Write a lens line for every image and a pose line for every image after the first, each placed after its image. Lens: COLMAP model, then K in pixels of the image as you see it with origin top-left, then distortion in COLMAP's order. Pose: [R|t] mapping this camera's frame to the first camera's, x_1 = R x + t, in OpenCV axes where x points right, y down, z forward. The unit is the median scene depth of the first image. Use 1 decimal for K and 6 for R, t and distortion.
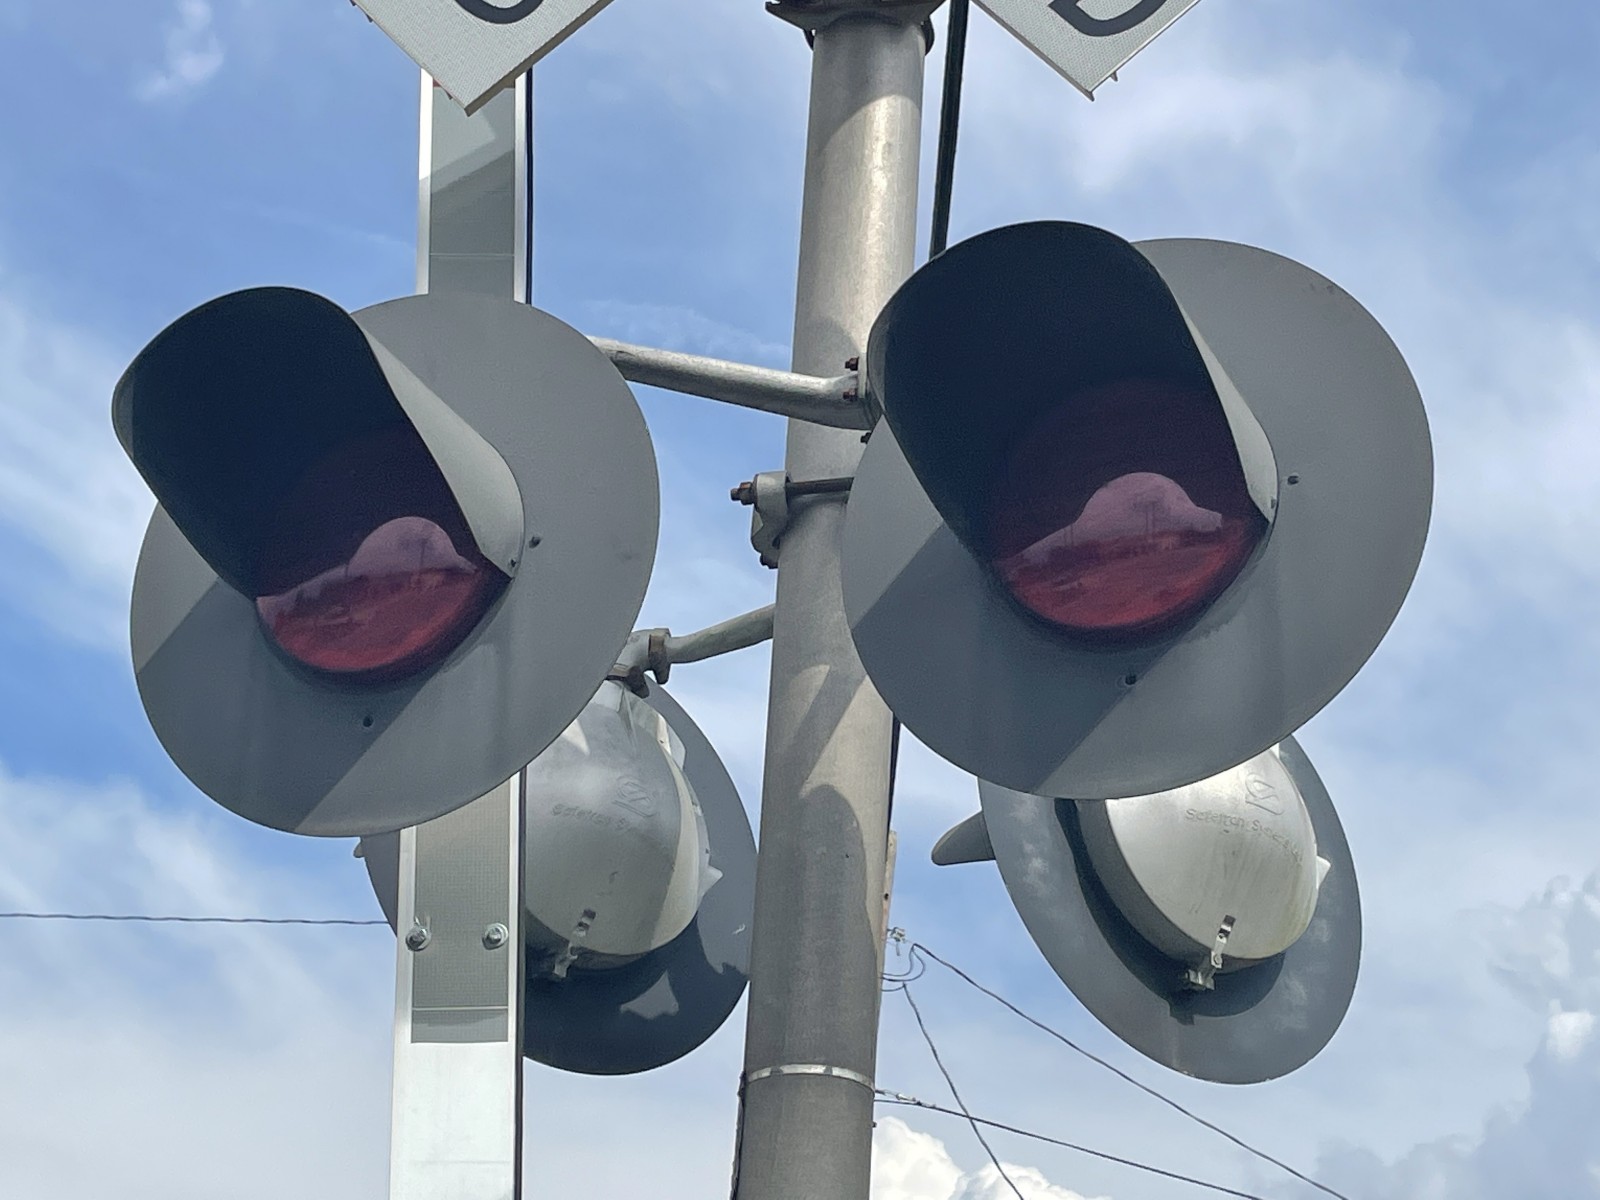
lens RADIAL K [[3152.5, 0, 800.0], [0, 3152.5, 600.0], [0, 0, 1]] dist [0.032137, 0.092523]
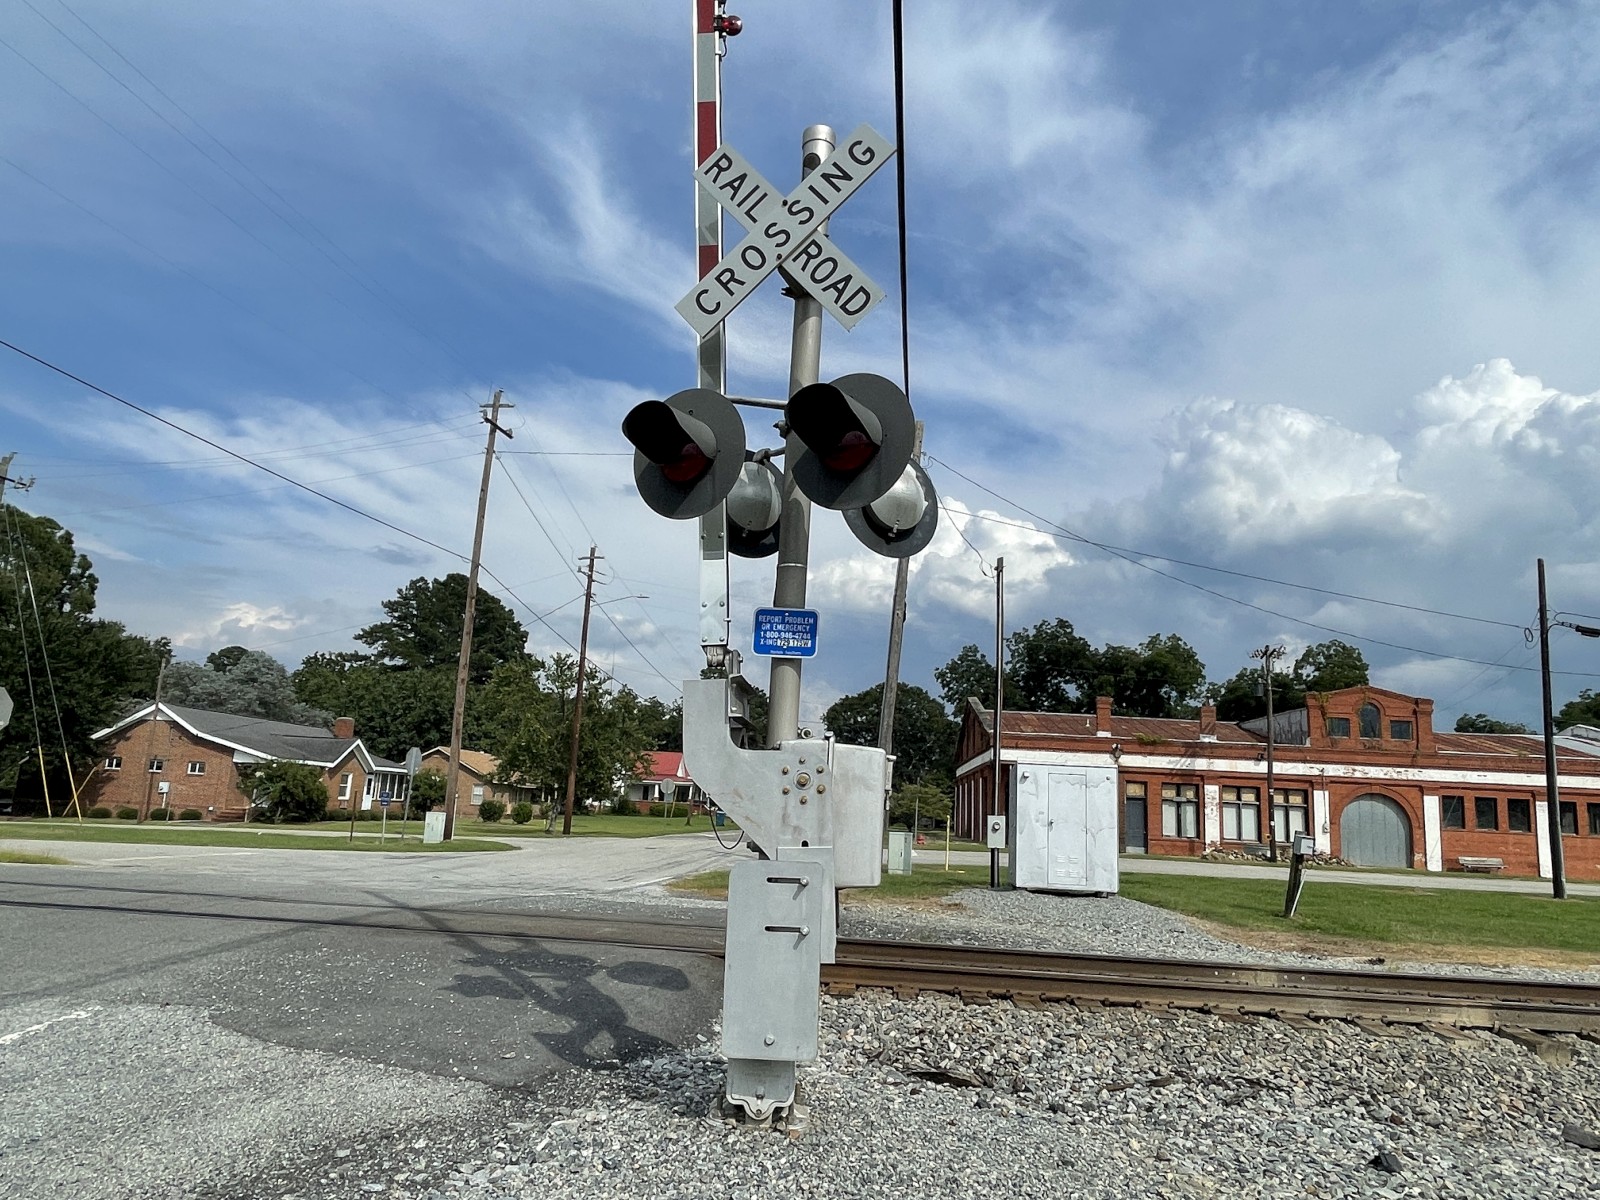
lens RADIAL K [[1036.5, 0, 806.7], [0, 1036.5, 600.1], [0, 0, 1]] dist [-0.003449, 0.000161]
pose [[0.993271, -0.022308, -0.113646, 0.162644], [0.051034, 0.965174, 0.256584, -0.150826], [0.103964, -0.260658, 0.959817, -0.351424]]
